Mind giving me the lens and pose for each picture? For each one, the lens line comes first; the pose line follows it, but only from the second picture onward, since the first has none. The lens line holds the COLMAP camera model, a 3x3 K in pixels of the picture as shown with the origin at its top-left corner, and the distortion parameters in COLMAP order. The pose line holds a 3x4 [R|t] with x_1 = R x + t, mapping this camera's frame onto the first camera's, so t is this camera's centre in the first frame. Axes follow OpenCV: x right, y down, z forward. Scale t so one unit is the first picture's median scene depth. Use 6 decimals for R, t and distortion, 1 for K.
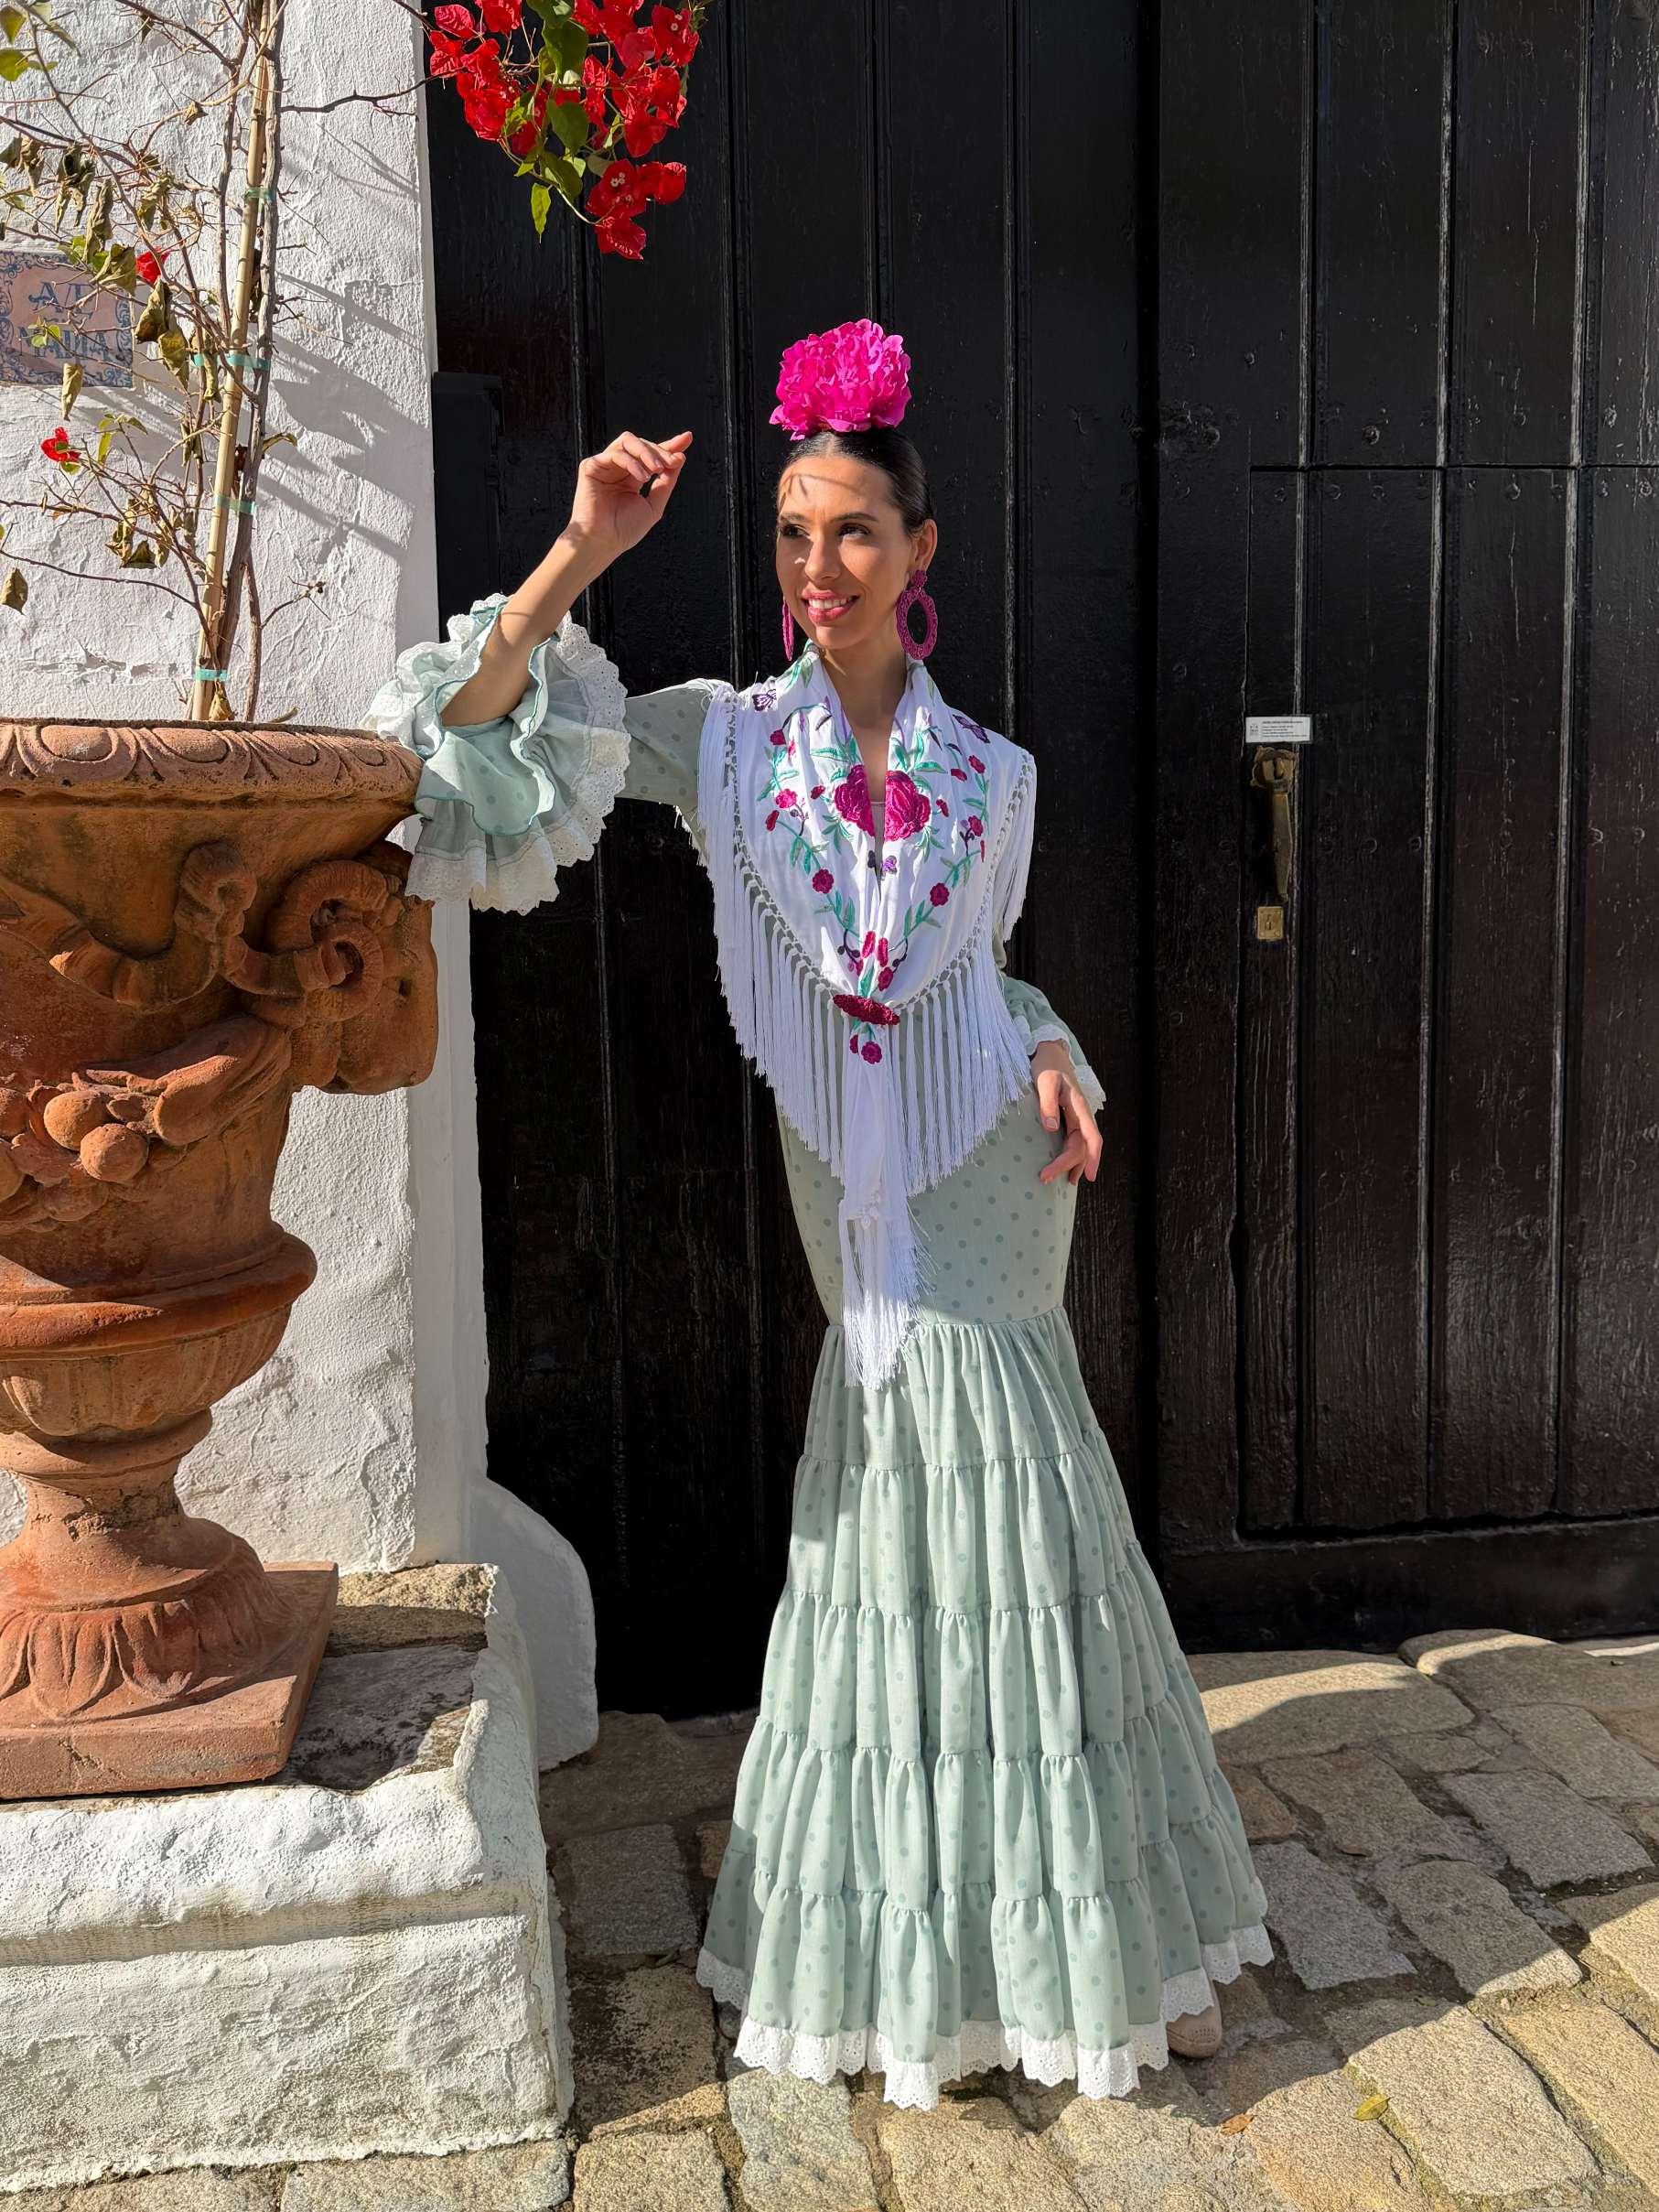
lens RADIAL K [[1832.0, 0, 854.0], [0, 1832.0, 1106.7], [0, 0, 1]] dist [-0.017623, 0.012778]
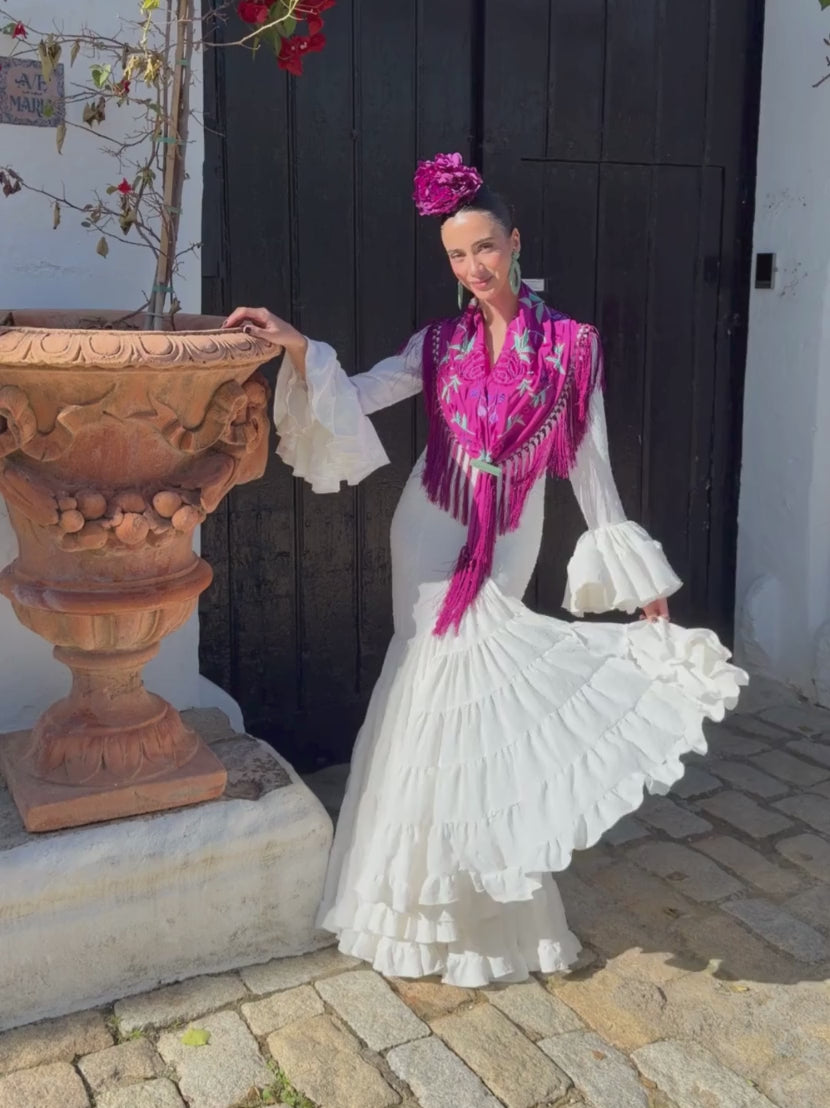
lens RADIAL K [[1209.7, 0, 415.2], [0, 1209.7, 459.5], [0, 0, 1]] dist [0.105455, -0.202005]
pose [[0.944019, -0.025269, 0.328922, -0.566728], [0.017568, 0.999498, 0.026364, -0.073428], [-0.329423, -0.019110, 0.943989, -0.456830]]
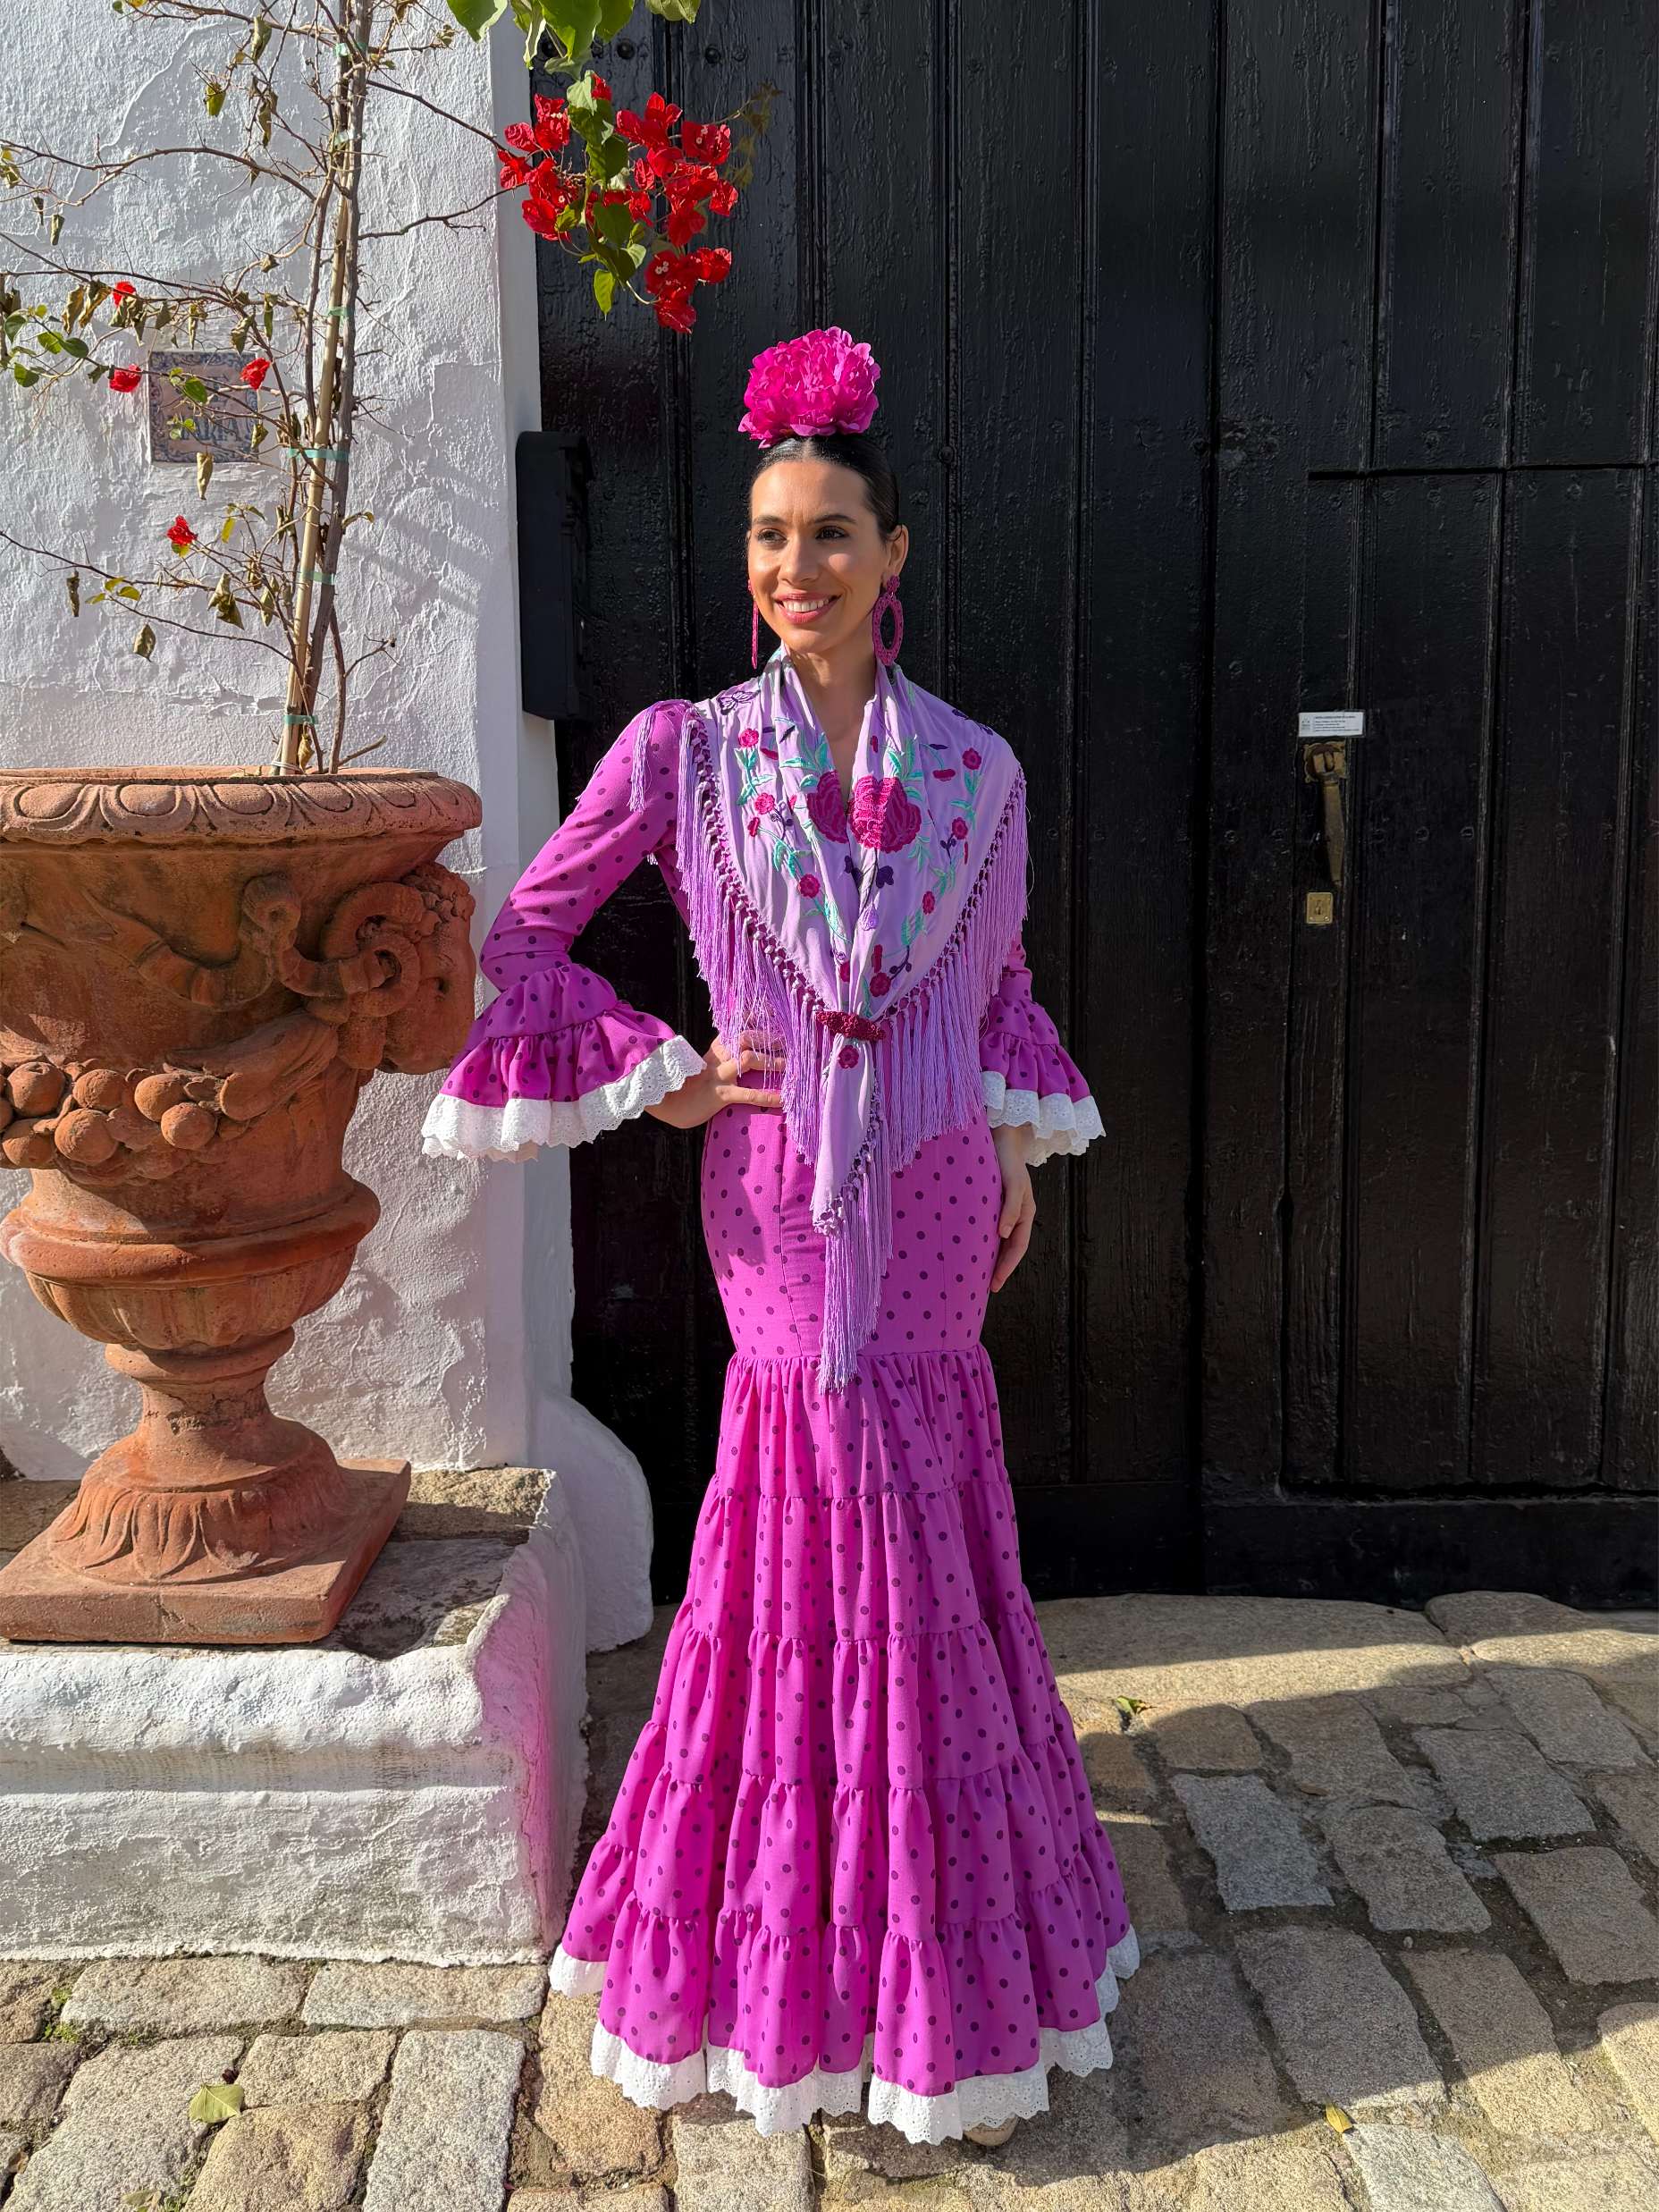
lens RADIAL K [[1785.8, 0, 811.8], [0, 1785.8, 1053.4], [0, 0, 1]] dist [0.000369, -0.006192]
pose [[0.986207, 0.027991, -0.163135, 0.183101], [-0.024913, 0.999471, 0.020886, -0.053066], [0.163633, -0.016534, 0.986383, -0.103045]]
